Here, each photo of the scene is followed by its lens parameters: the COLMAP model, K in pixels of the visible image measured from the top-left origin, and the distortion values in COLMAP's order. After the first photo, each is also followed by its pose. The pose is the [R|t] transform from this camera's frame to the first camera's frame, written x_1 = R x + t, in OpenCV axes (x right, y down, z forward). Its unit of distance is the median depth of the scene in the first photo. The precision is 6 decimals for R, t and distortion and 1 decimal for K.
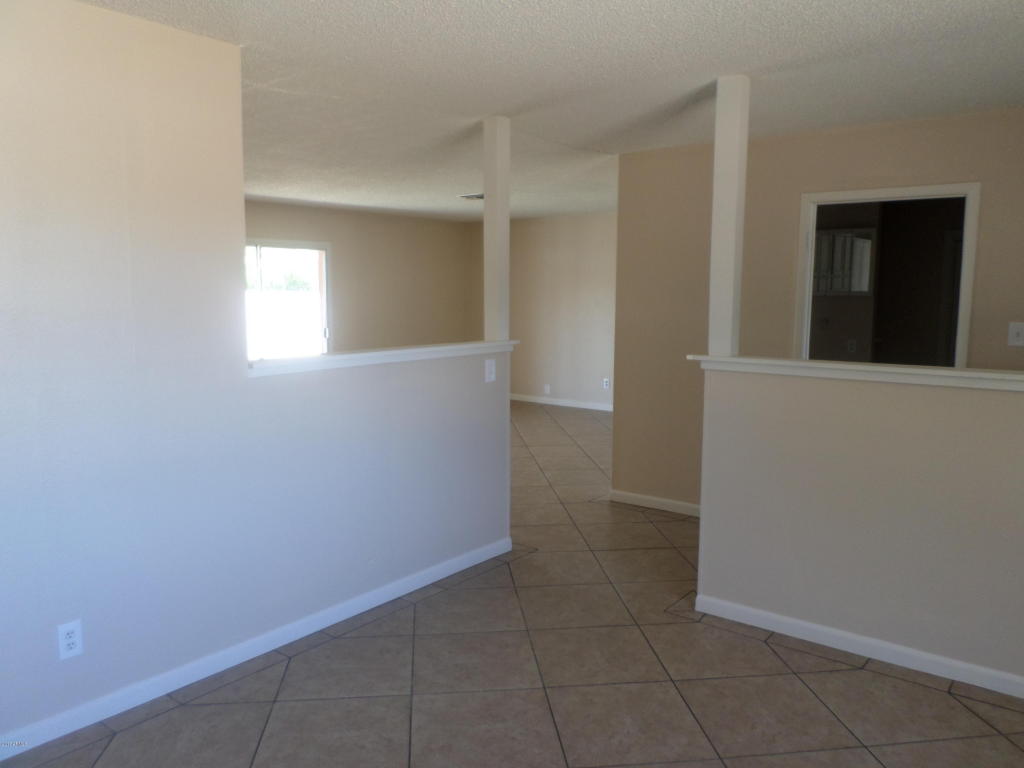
lens RADIAL K [[762.1, 0, 512.5], [0, 762.1, 391.1], [0, 0, 1]] dist [-0.017980, -0.009532]
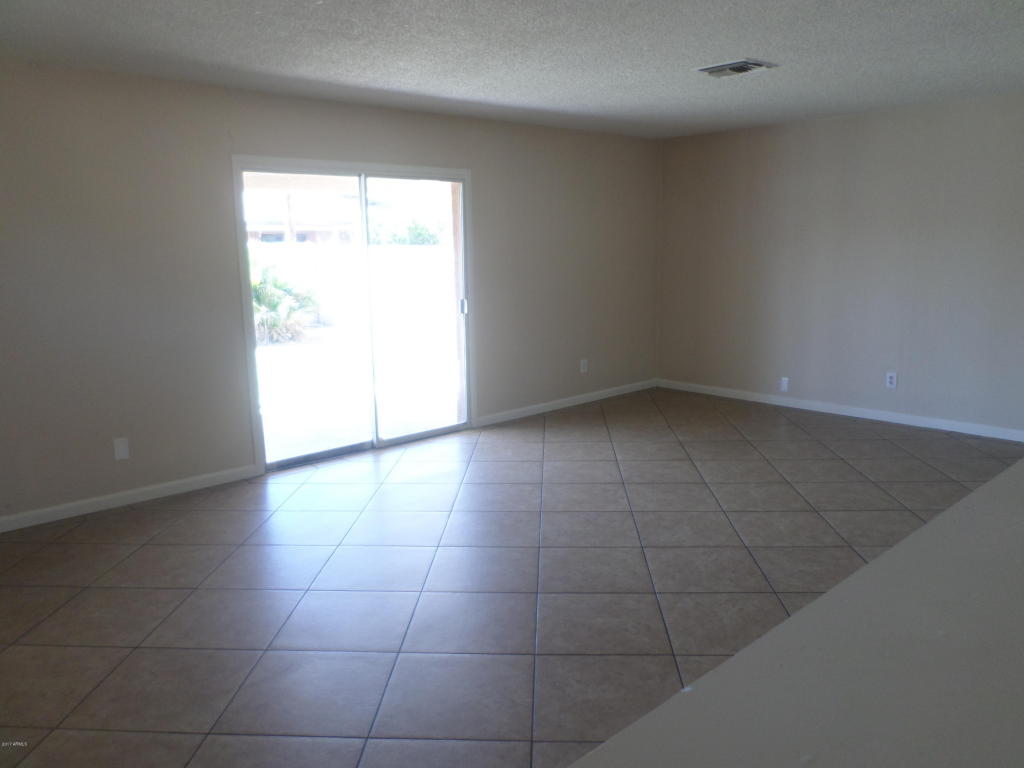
lens RADIAL K [[762.1, 0, 510.2], [0, 762.1, 384.2], [0, 0, 1]] dist [-0.017980, -0.009532]
pose [[0.986605, 0.006752, -0.162986, -0.093999], [0.002112, 0.998530, 0.054152, -0.044202], [0.163112, -0.053771, 0.985141, 0.338412]]
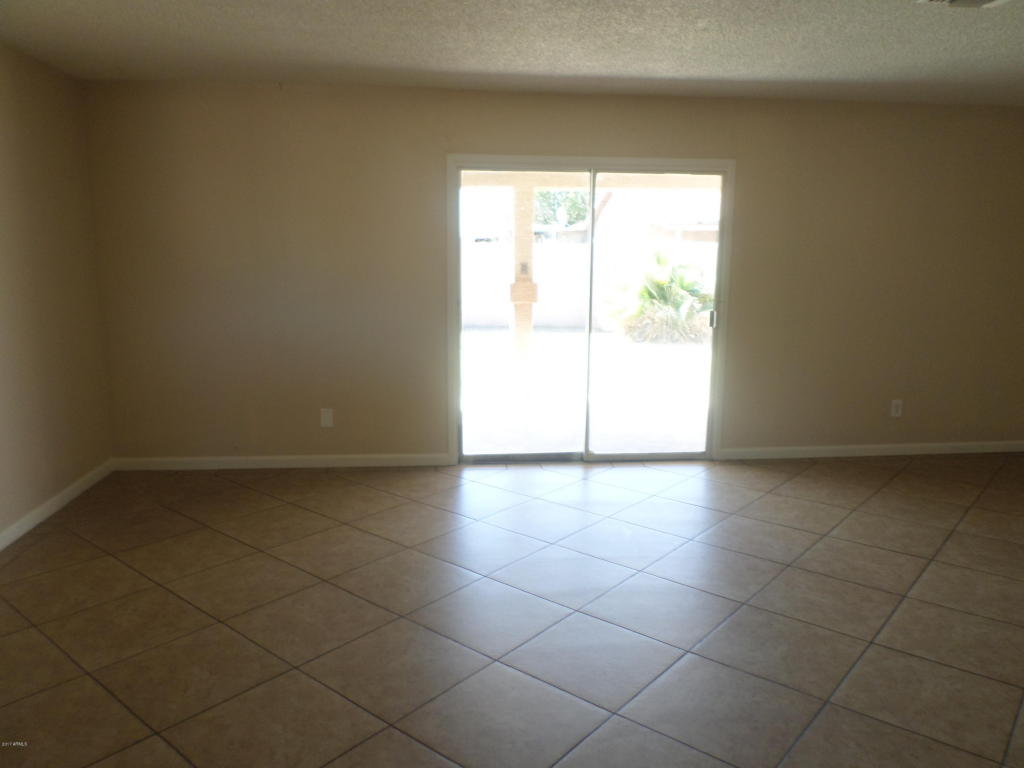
lens RADIAL K [[762.1, 0, 514.1], [0, 762.1, 379.4], [0, 0, 1]] dist [-0.017980, -0.009532]
pose [[0.699286, 0.124170, -0.703975, 0.063060], [-0.097712, 0.992158, 0.077940, -0.060841], [0.708132, 0.014285, 0.705935, 0.479139]]
